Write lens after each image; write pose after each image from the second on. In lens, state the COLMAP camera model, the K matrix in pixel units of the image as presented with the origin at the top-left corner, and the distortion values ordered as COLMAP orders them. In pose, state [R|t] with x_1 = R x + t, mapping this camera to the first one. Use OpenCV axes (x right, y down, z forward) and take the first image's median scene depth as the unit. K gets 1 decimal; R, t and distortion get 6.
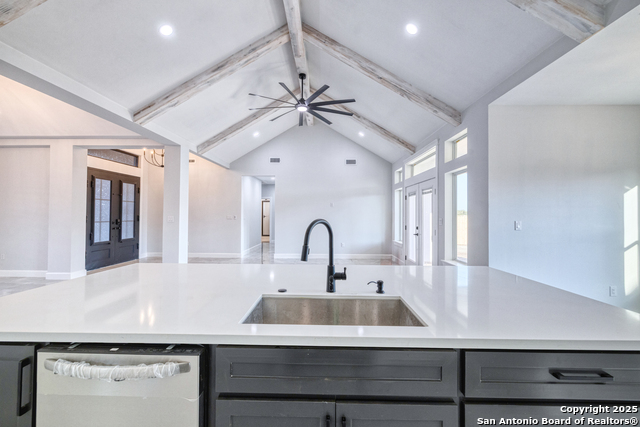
lens RADIAL K [[268.8, 0, 318.1], [0, 268.8, 213.4], [0, 0, 1]] dist [-0.012184, 0.000141]
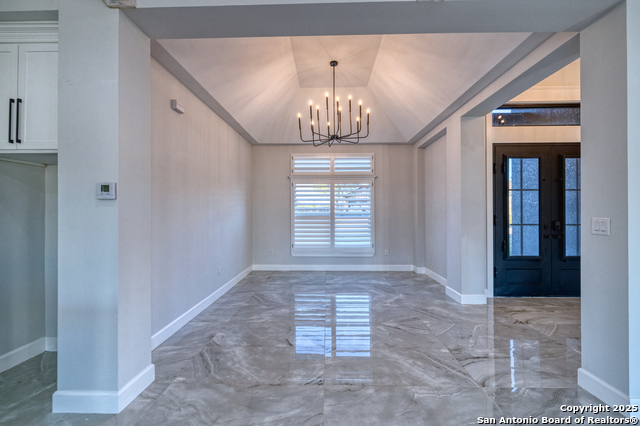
lens RADIAL K [[268.8, 0, 321.3], [0, 268.8, 211.0], [0, 0, 1]] dist [-0.012184, 0.000141]
pose [[0.010084, -0.007619, -0.999920, -0.157597], [0.009898, 0.999923, -0.007519, -0.001627], [0.999900, -0.009821, 0.010159, 0.460314]]
